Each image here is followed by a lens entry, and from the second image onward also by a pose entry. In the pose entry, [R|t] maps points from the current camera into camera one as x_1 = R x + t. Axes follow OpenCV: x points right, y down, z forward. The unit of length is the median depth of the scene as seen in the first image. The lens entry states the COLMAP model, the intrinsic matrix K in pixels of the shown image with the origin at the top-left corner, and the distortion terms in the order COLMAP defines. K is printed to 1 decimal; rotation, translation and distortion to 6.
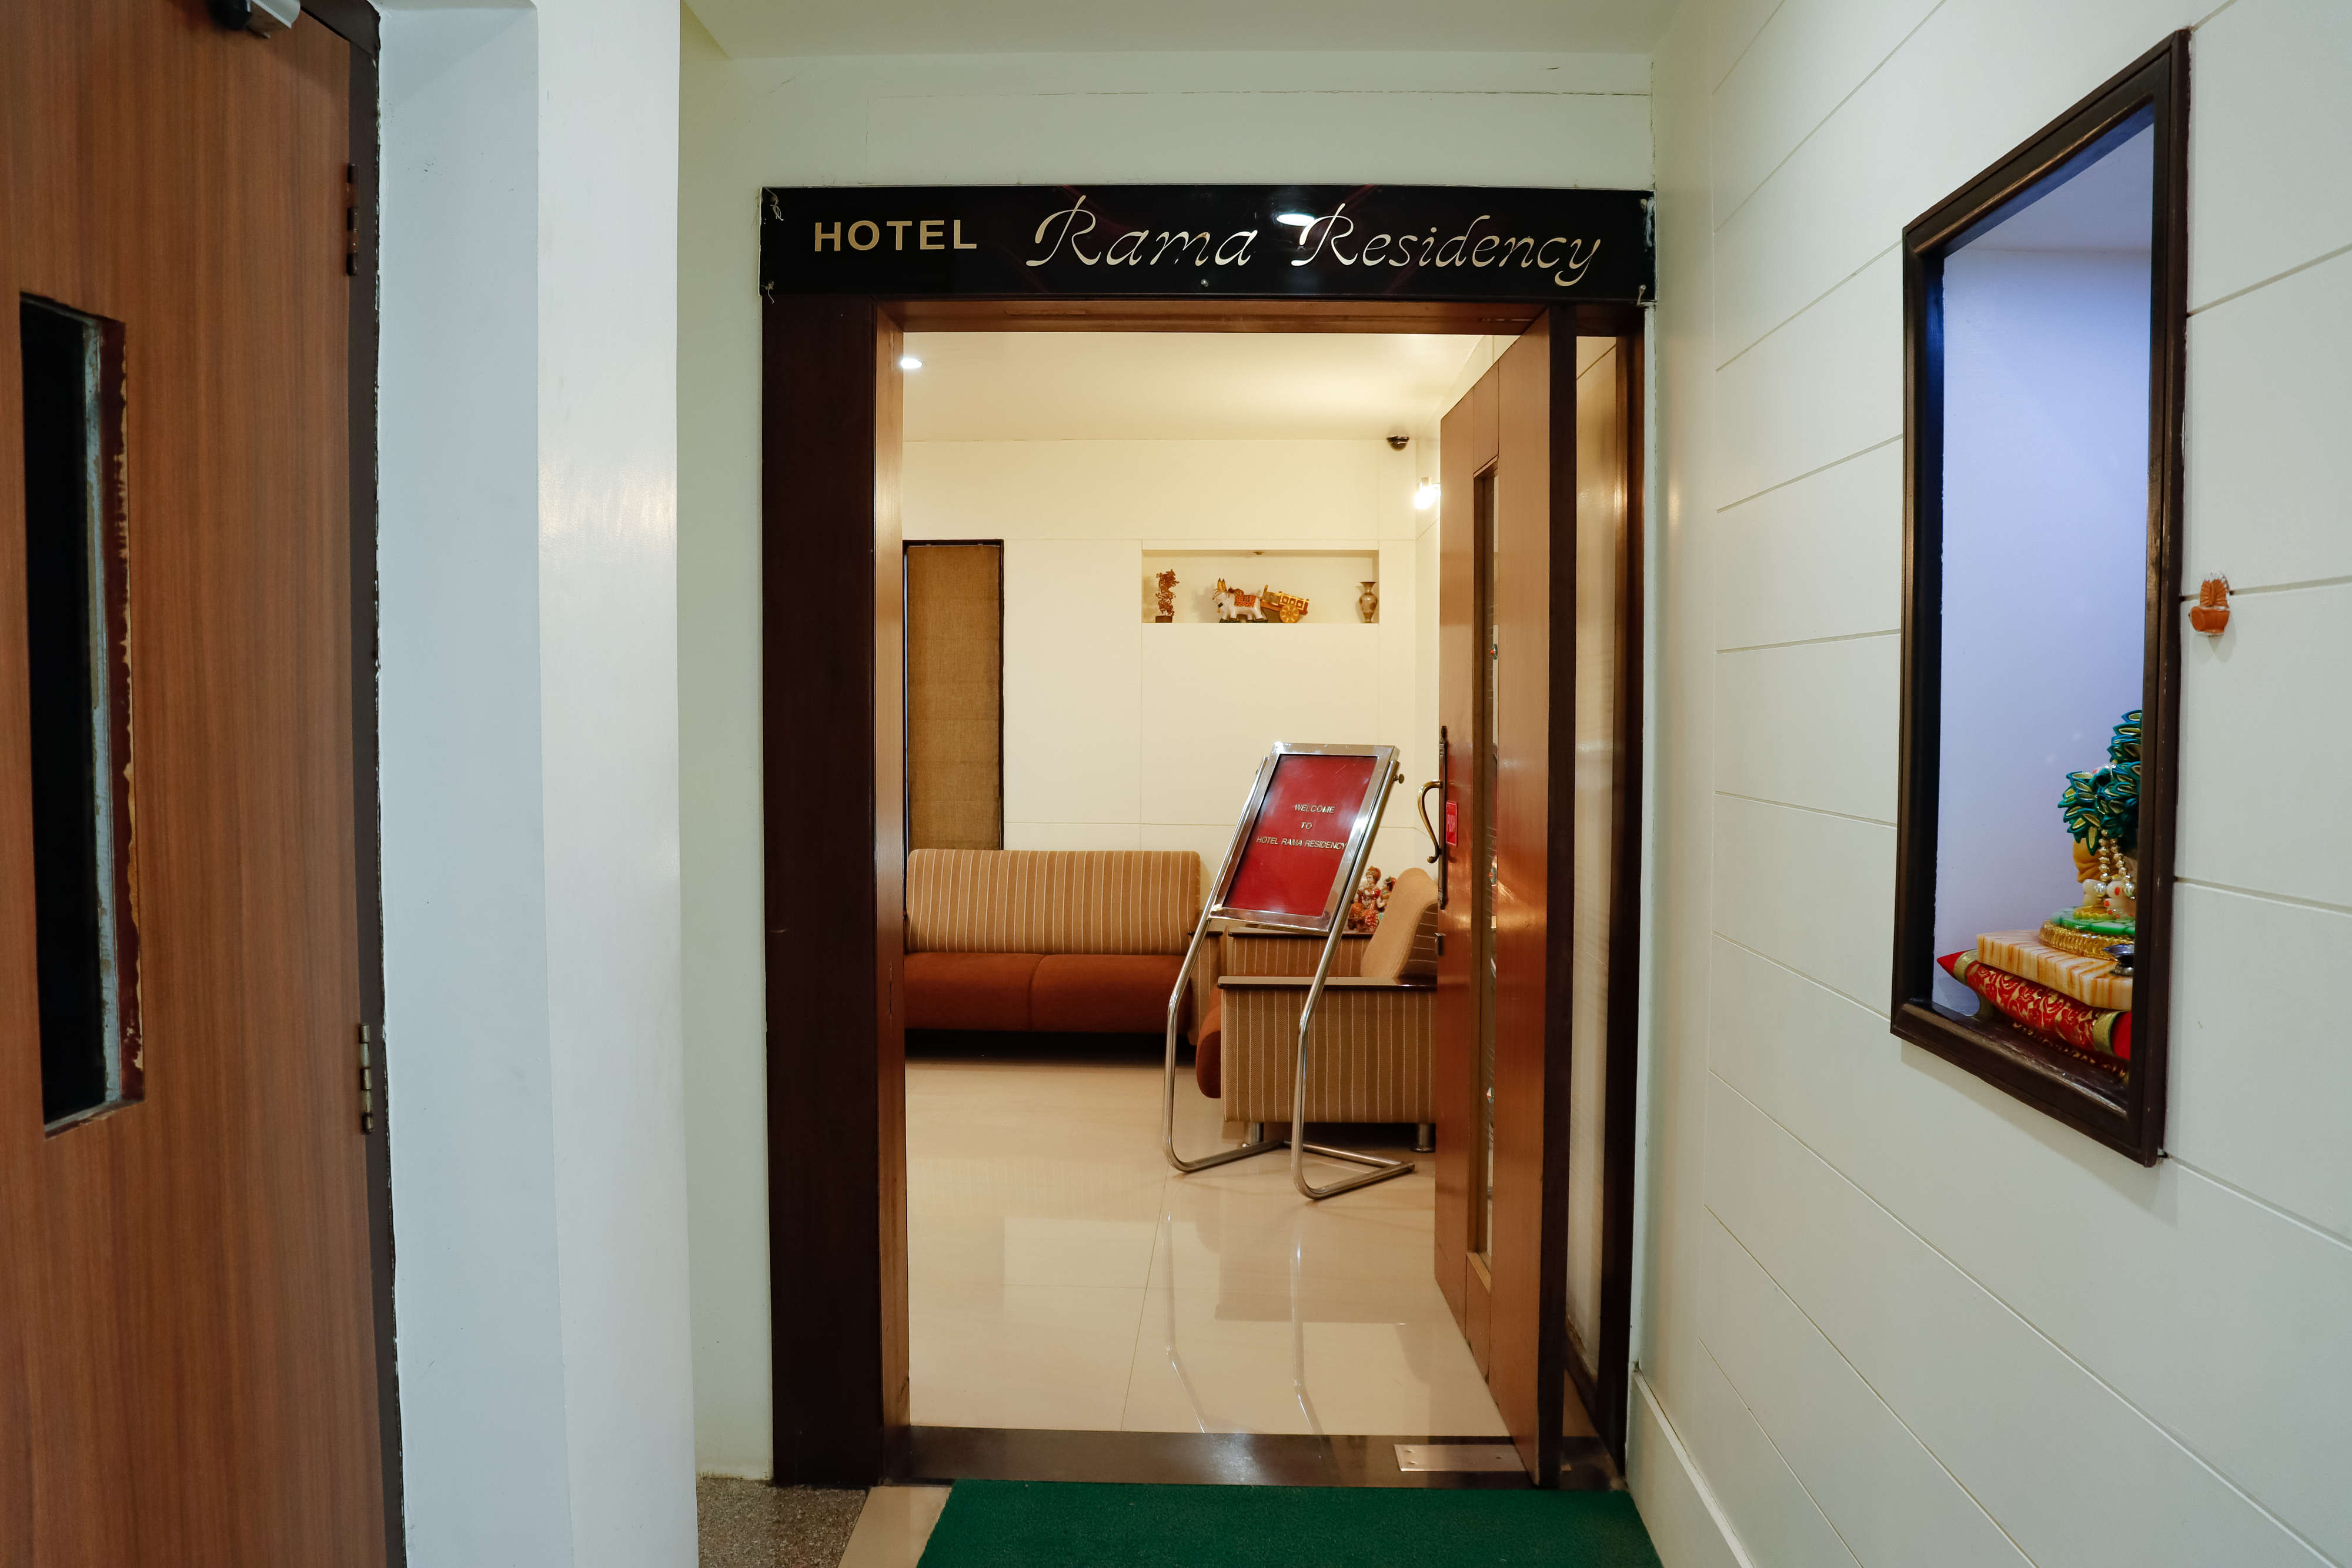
lens RADIAL K [[1954.2, 0, 1176.0], [0, 1954.2, 784.0], [0, 0, 1]] dist [-0.171261, 0.165007]
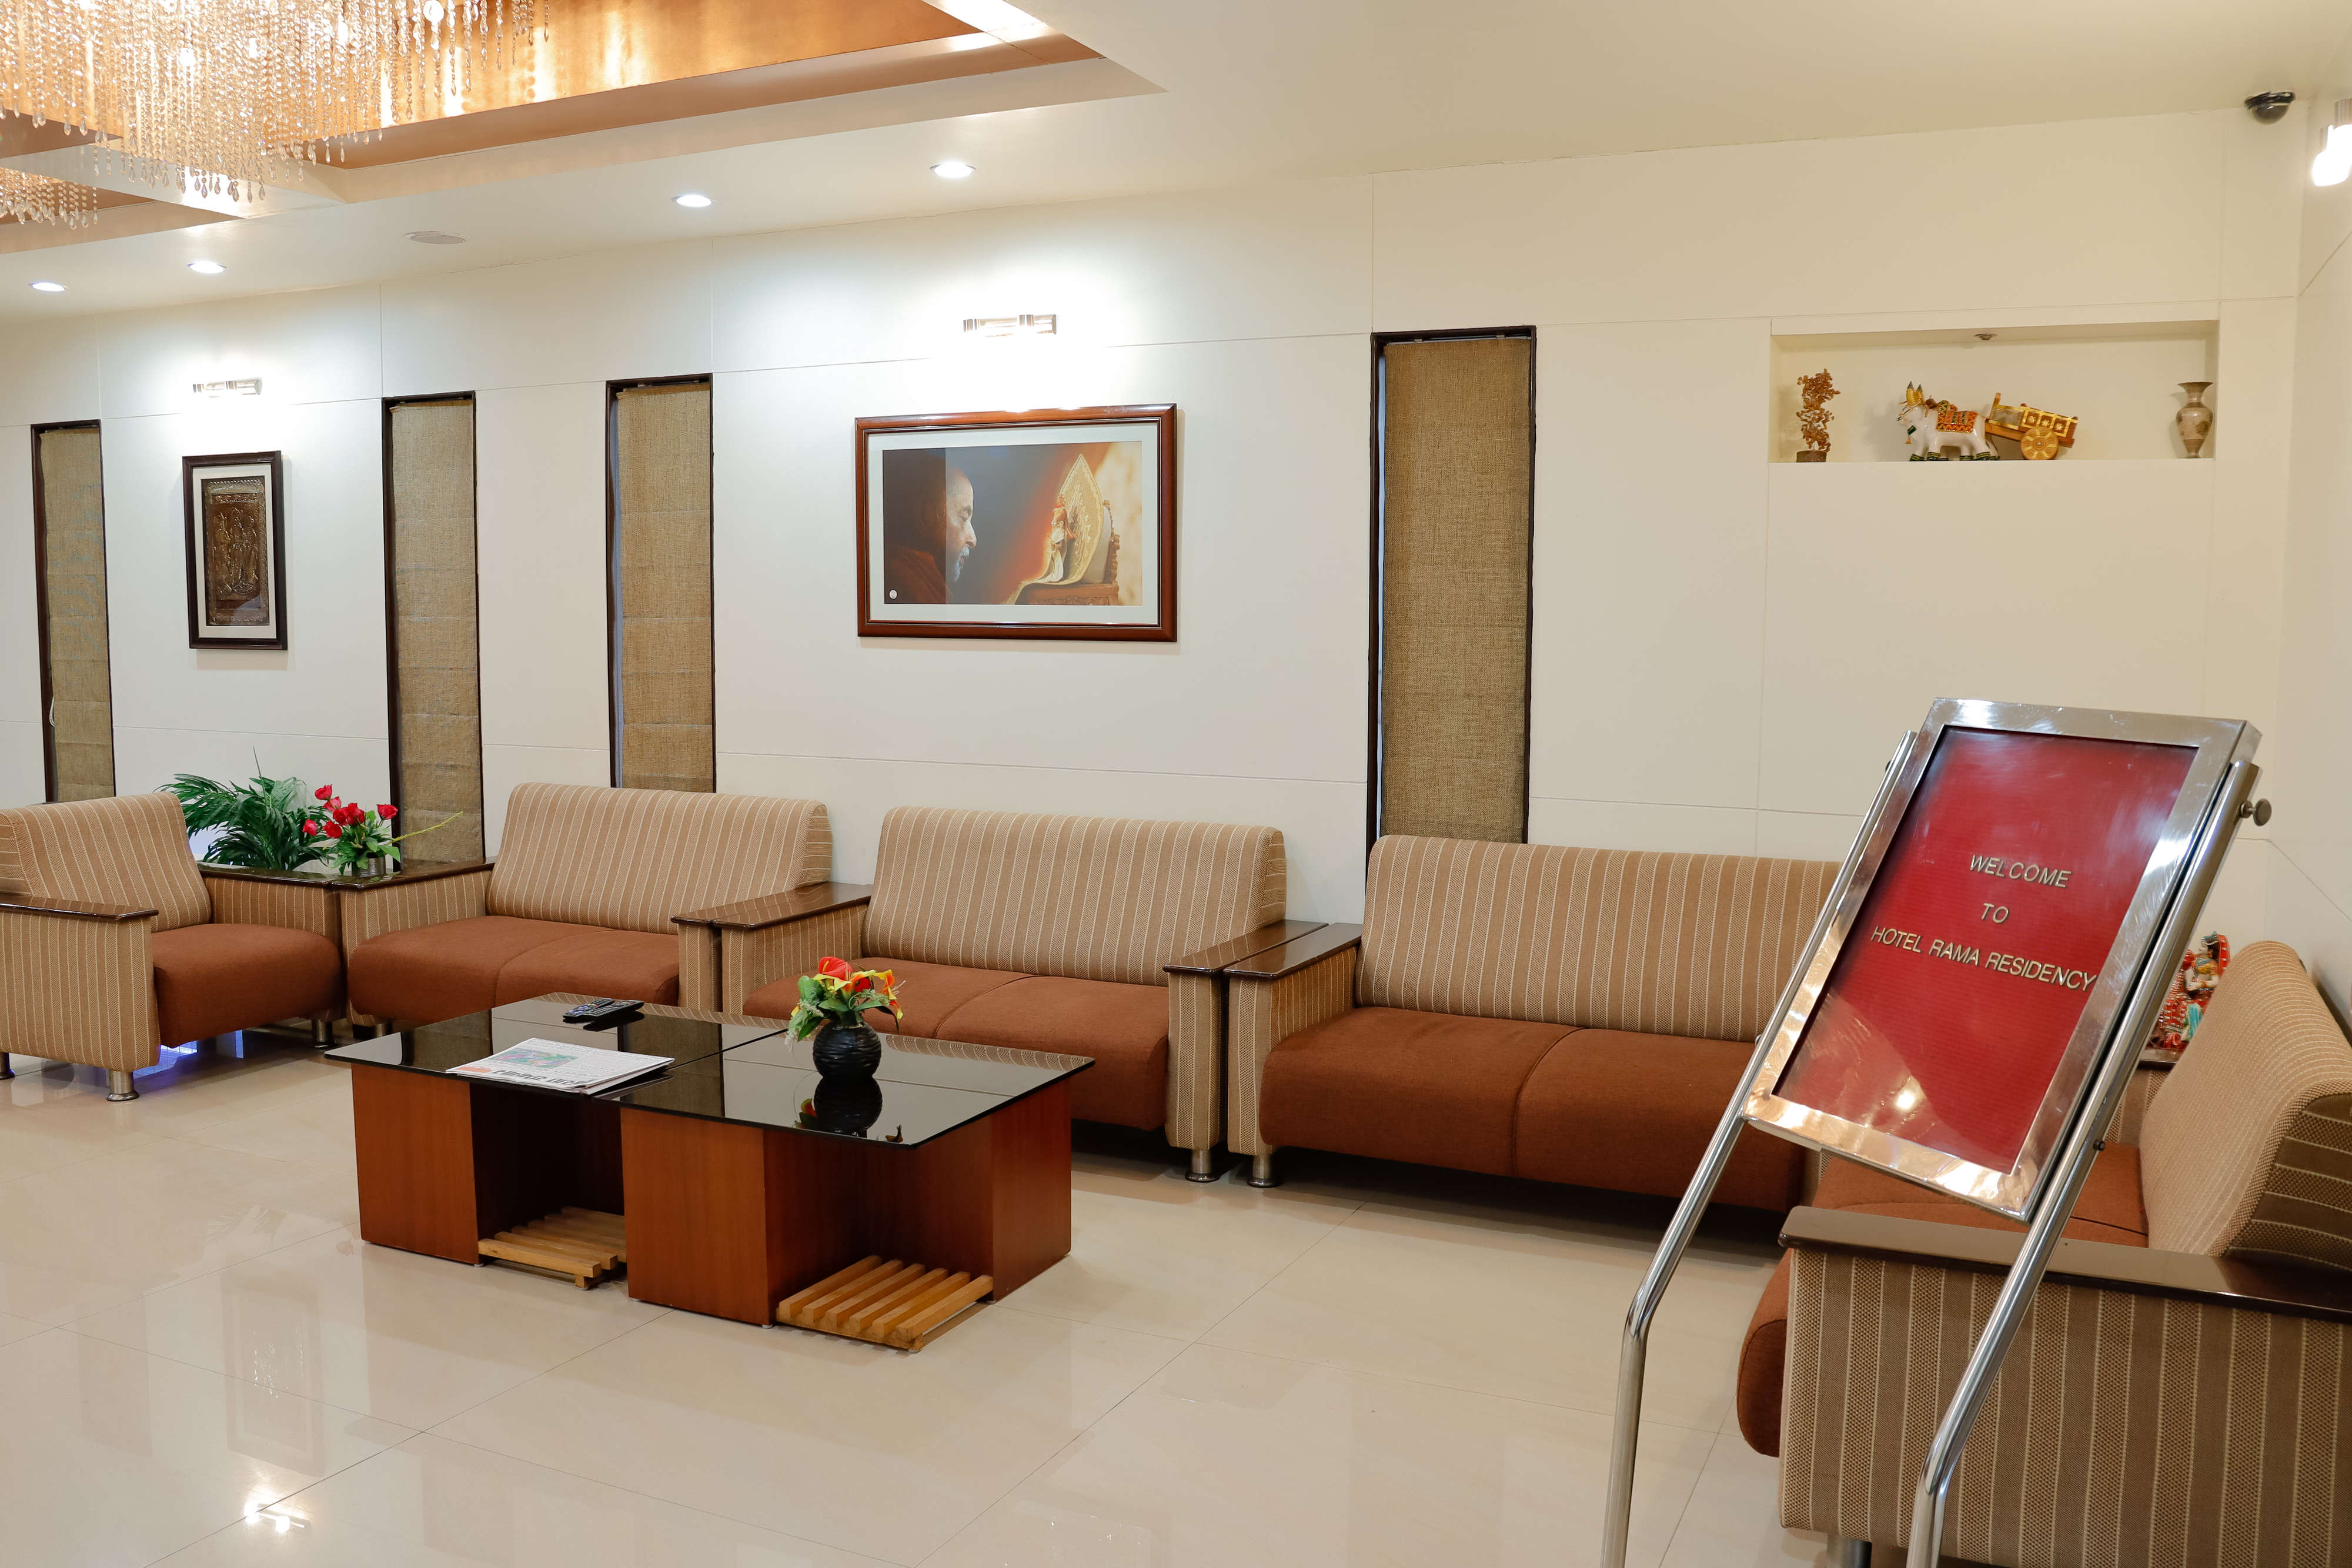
lens RADIAL K [[1954.2, 0, 1176.0], [0, 1954.2, 784.0], [0, 0, 1]] dist [-0.171261, 0.165007]
pose [[0.921999, 0.039622, -0.385159, 0.043035], [-0.018828, 0.998162, 0.057612, -0.017083], [0.386733, -0.045866, 0.921050, 0.405873]]
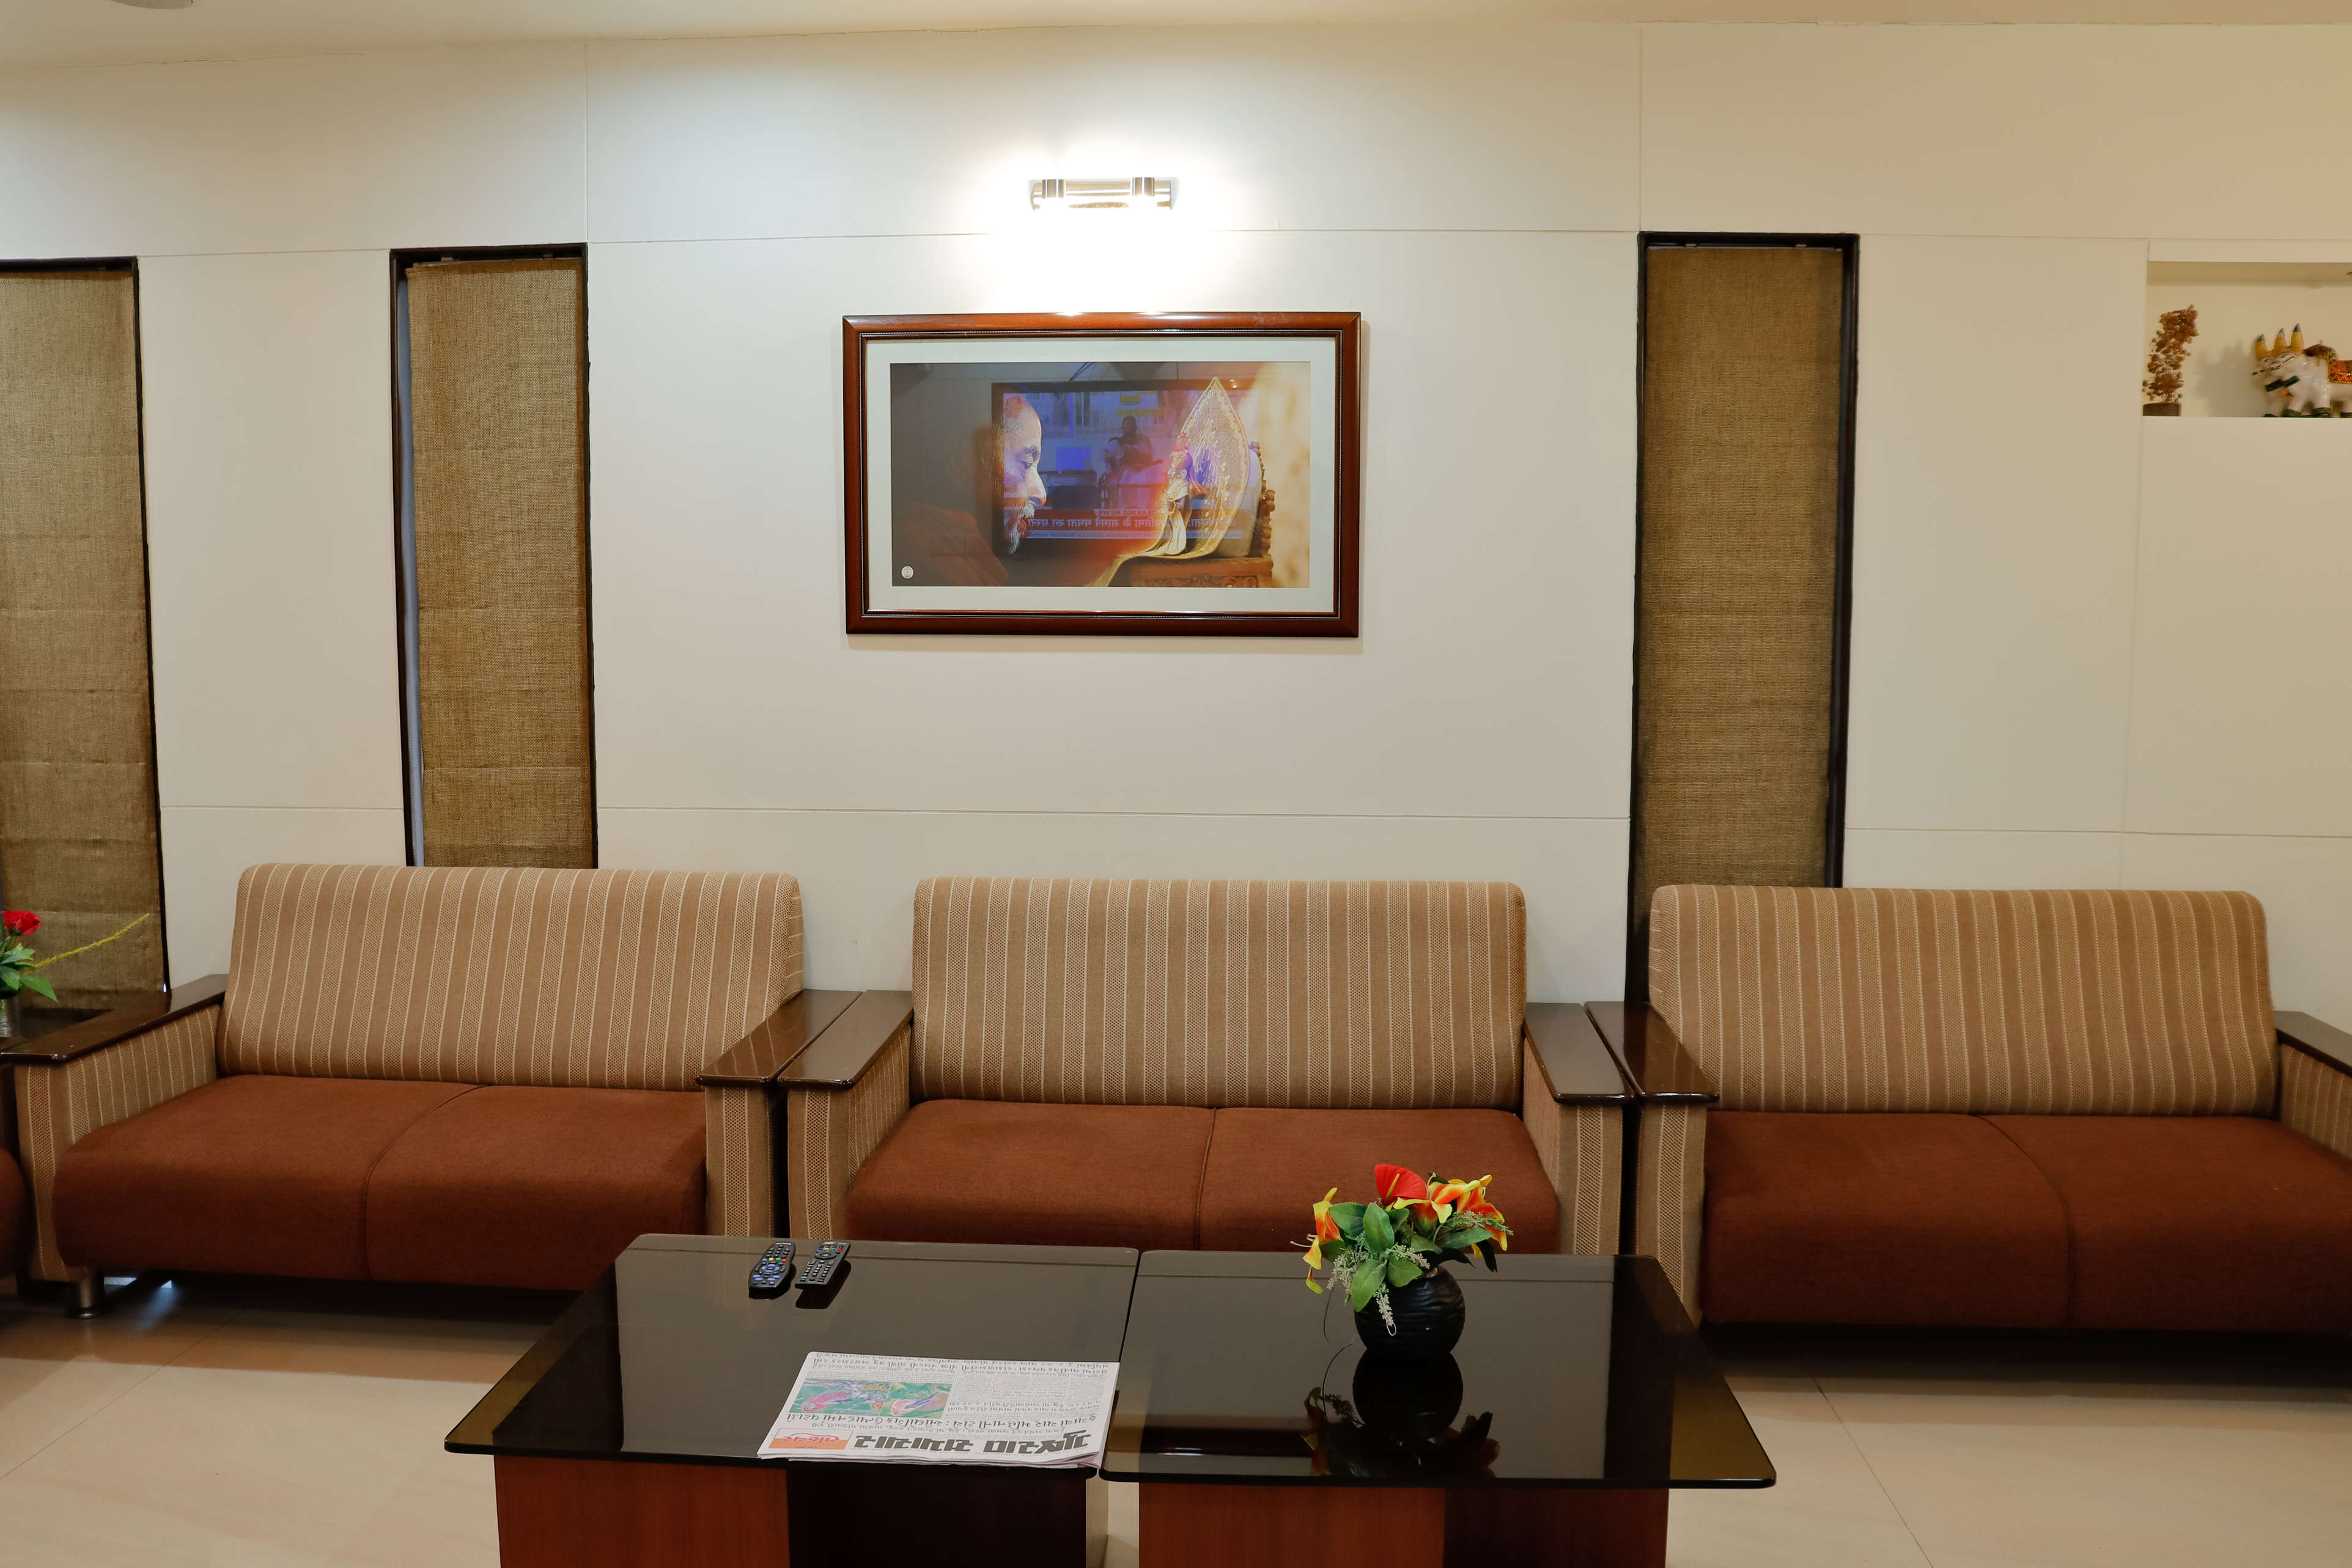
lens RADIAL K [[1954.2, 0, 1176.0], [0, 1954.2, 784.0], [0, 0, 1]] dist [-0.171261, 0.165007]
pose [[0.999729, 0.003590, -0.022992, -0.243665], [-0.002206, 0.998198, 0.059965, -0.019434], [0.023166, -0.059898, 0.997936, 0.527486]]
